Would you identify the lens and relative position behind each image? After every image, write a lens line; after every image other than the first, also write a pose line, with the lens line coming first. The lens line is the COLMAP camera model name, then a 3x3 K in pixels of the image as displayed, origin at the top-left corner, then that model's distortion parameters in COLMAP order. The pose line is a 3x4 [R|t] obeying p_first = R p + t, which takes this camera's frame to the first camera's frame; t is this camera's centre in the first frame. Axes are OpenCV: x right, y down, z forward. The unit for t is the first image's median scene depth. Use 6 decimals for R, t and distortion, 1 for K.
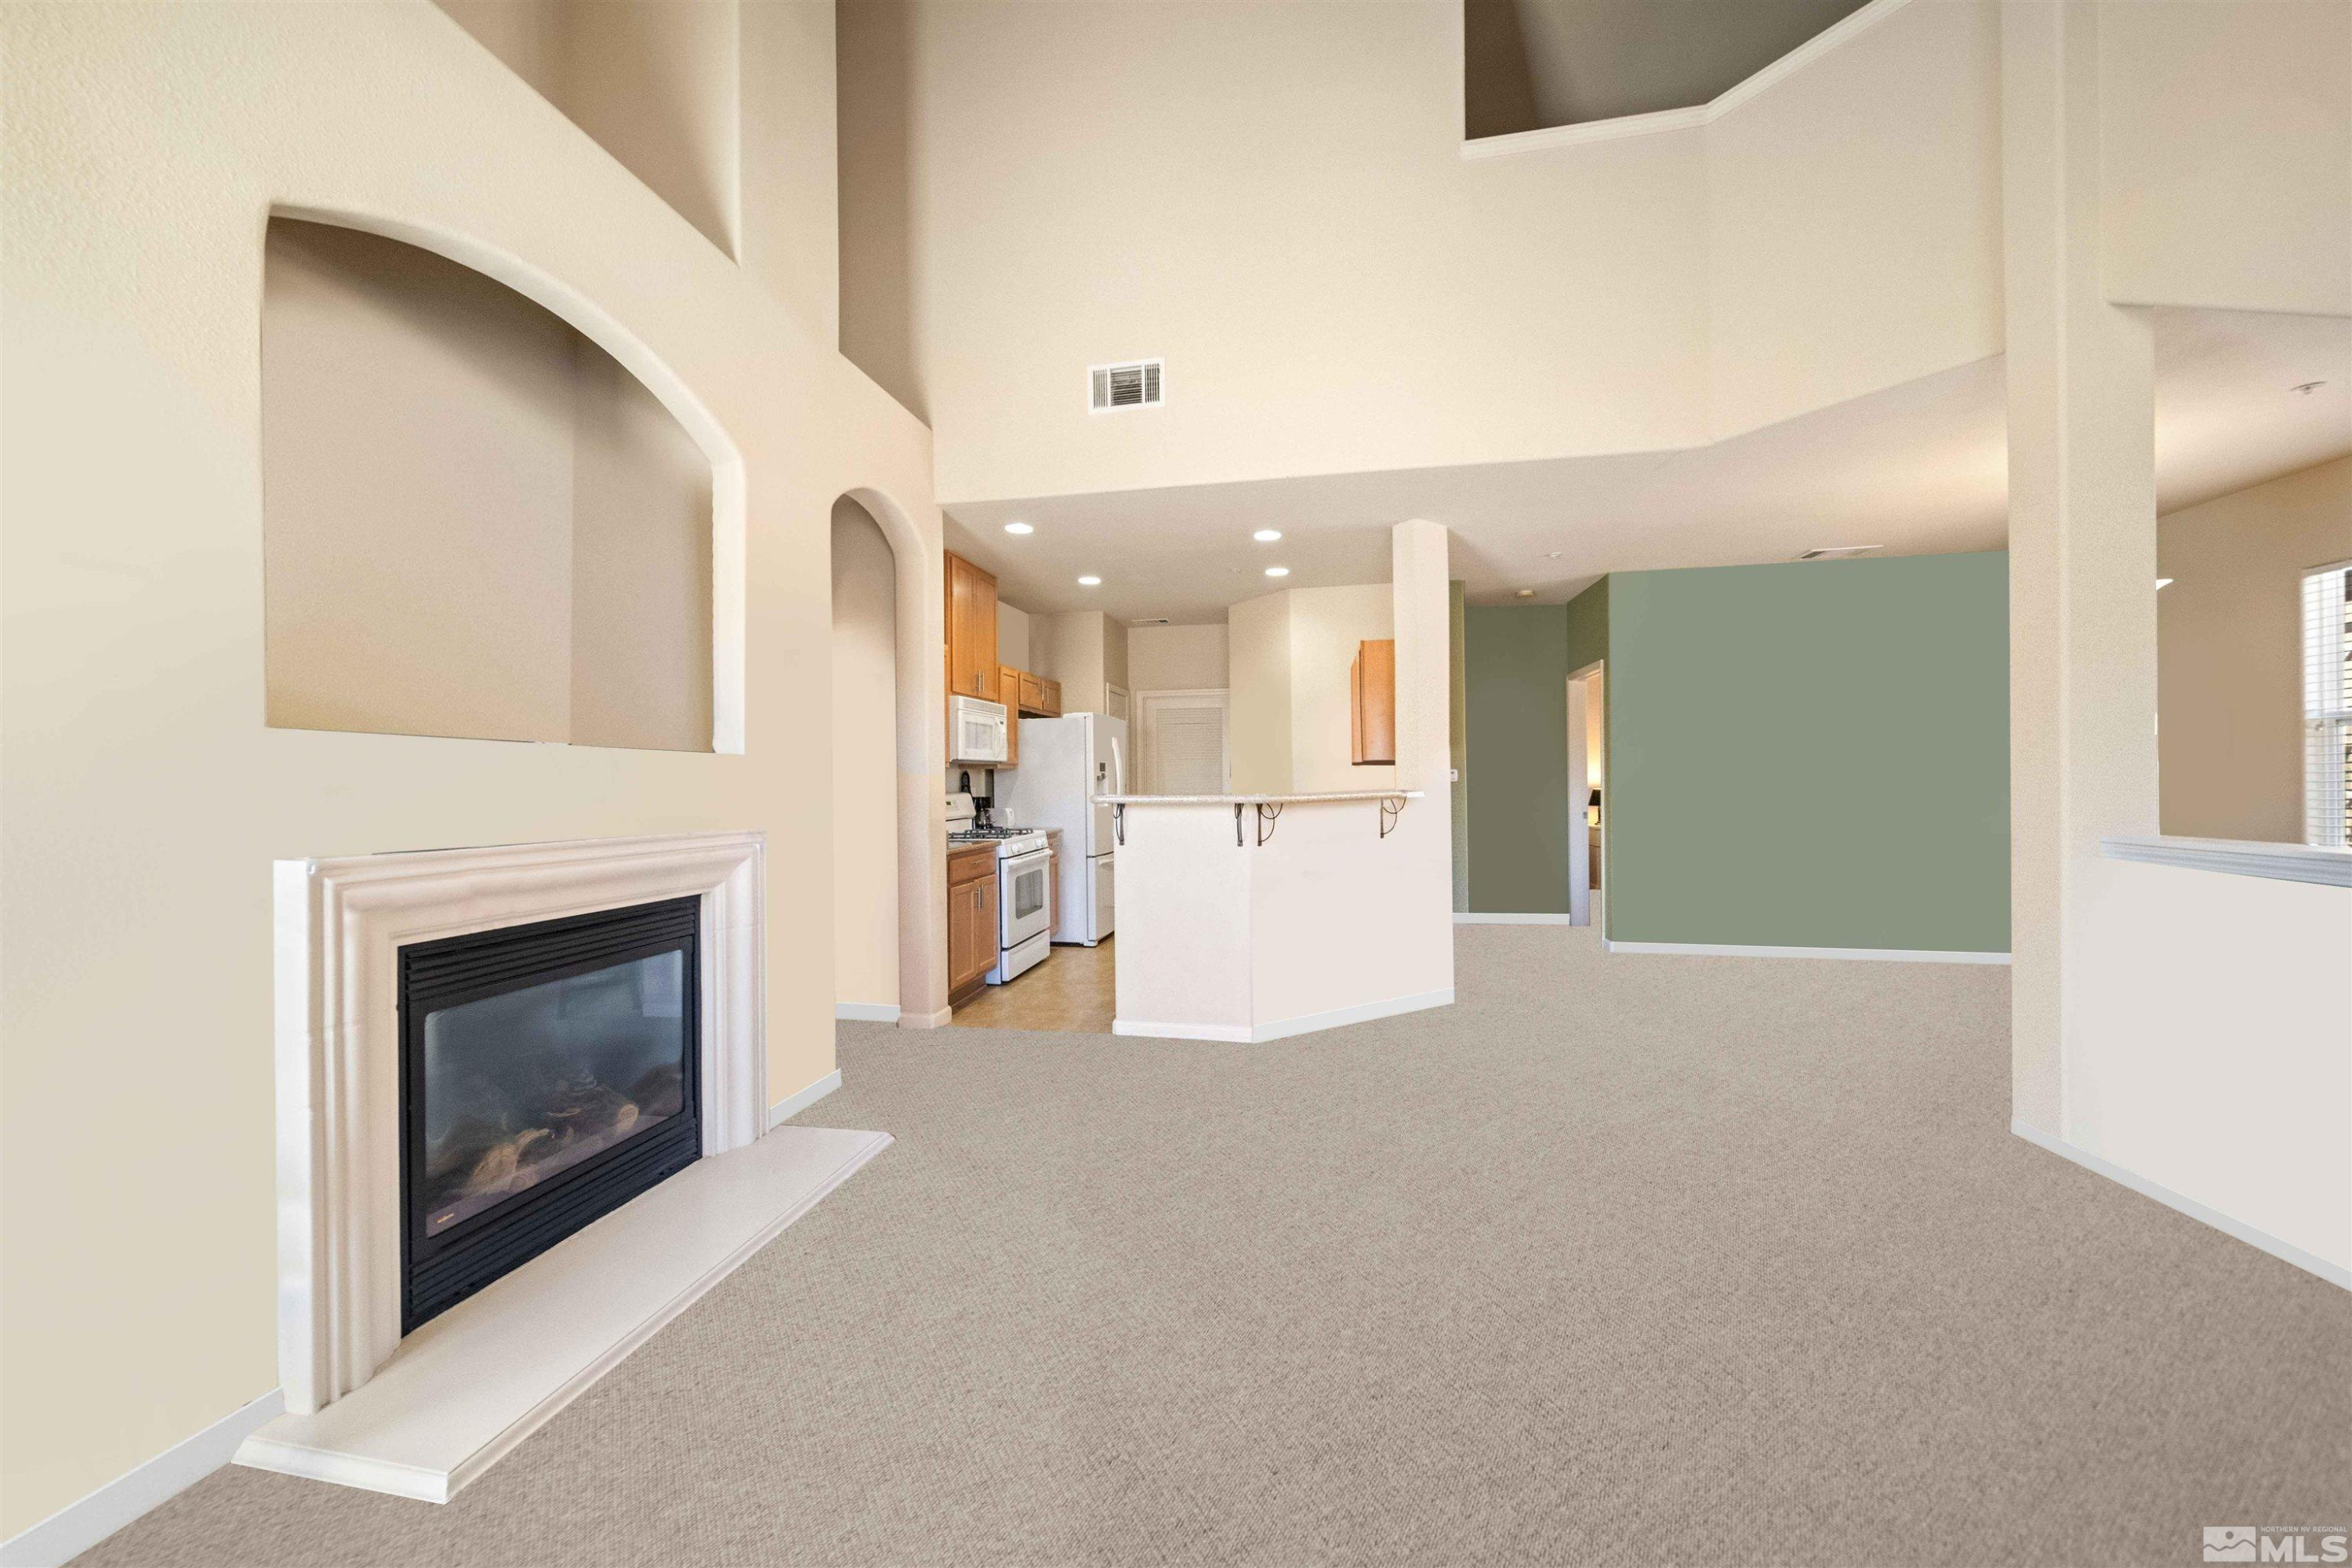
lens RADIAL K [[843.6, 0, 1179.2], [0, 843.6, 781.3], [0, 0, 1]] dist [0.000007, -0.000434]
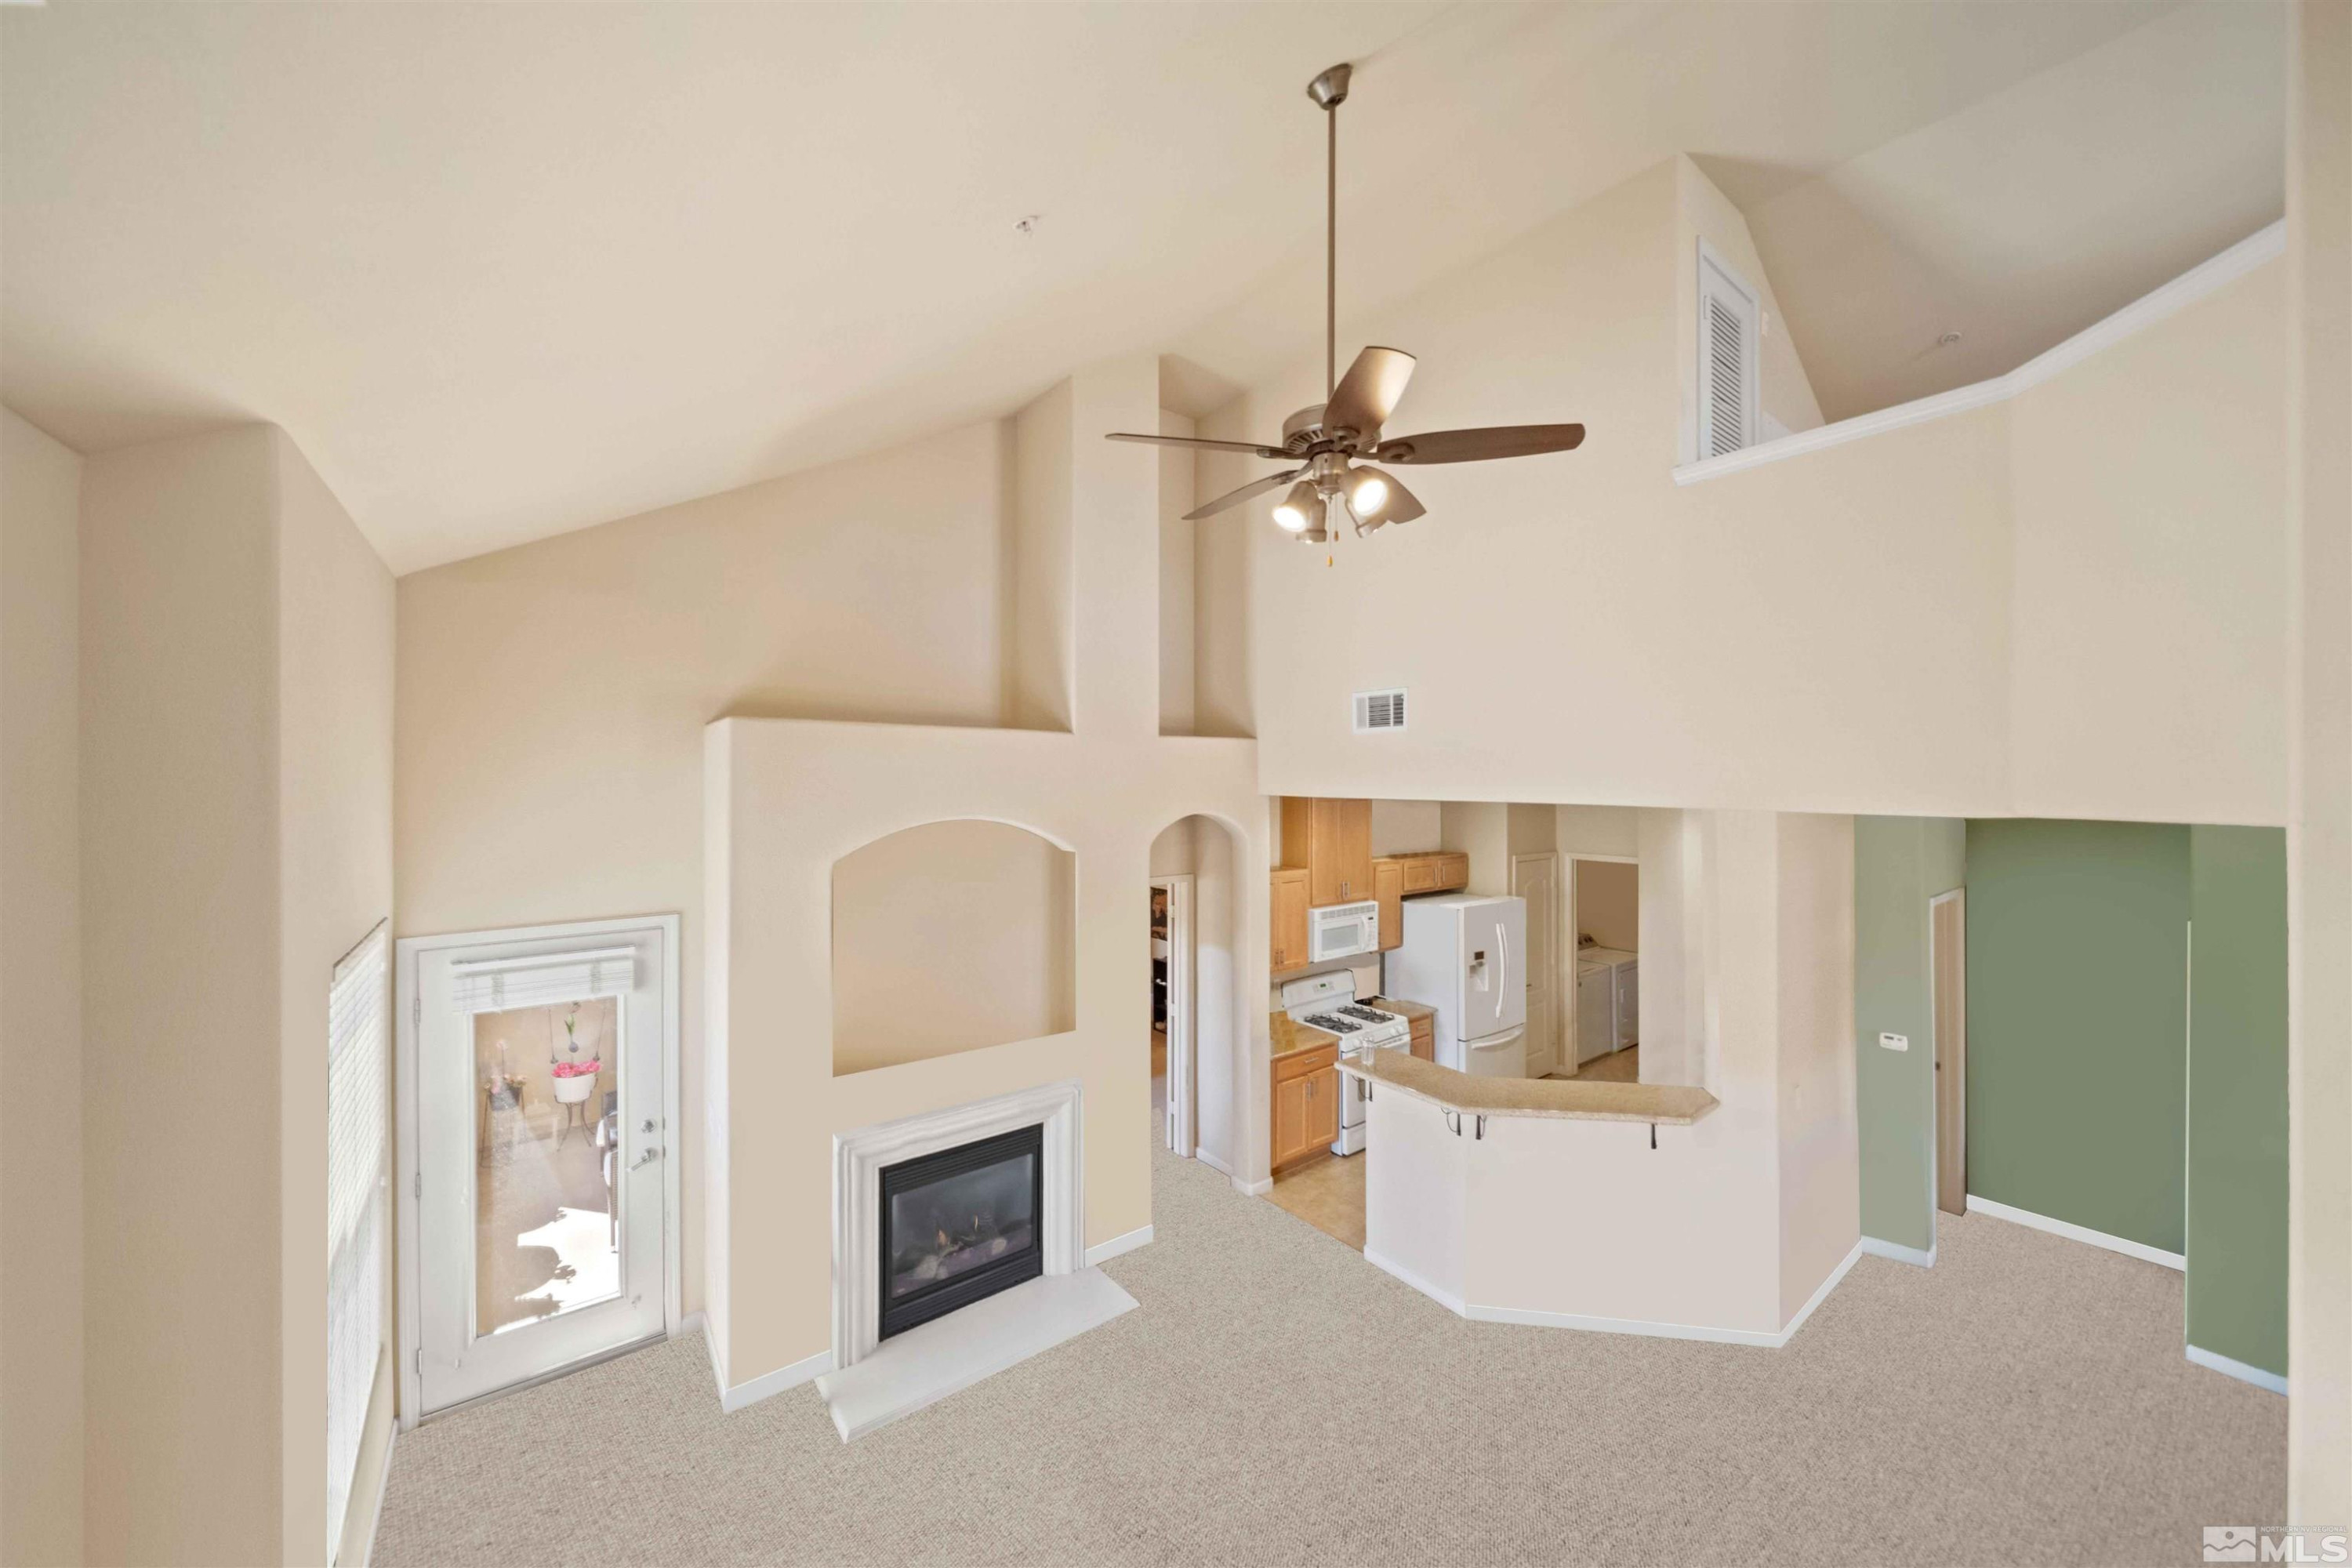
lens RADIAL K [[843.6, 0, 1184.2], [0, 843.6, 778.1], [0, 0, 1]] dist [0.000007, -0.000434]
pose [[0.747687, 0.014989, -0.663882, 0.775358], [-0.006412, 0.999862, 0.015353, -0.593018], [0.664020, -0.007222, 0.747680, -0.082660]]
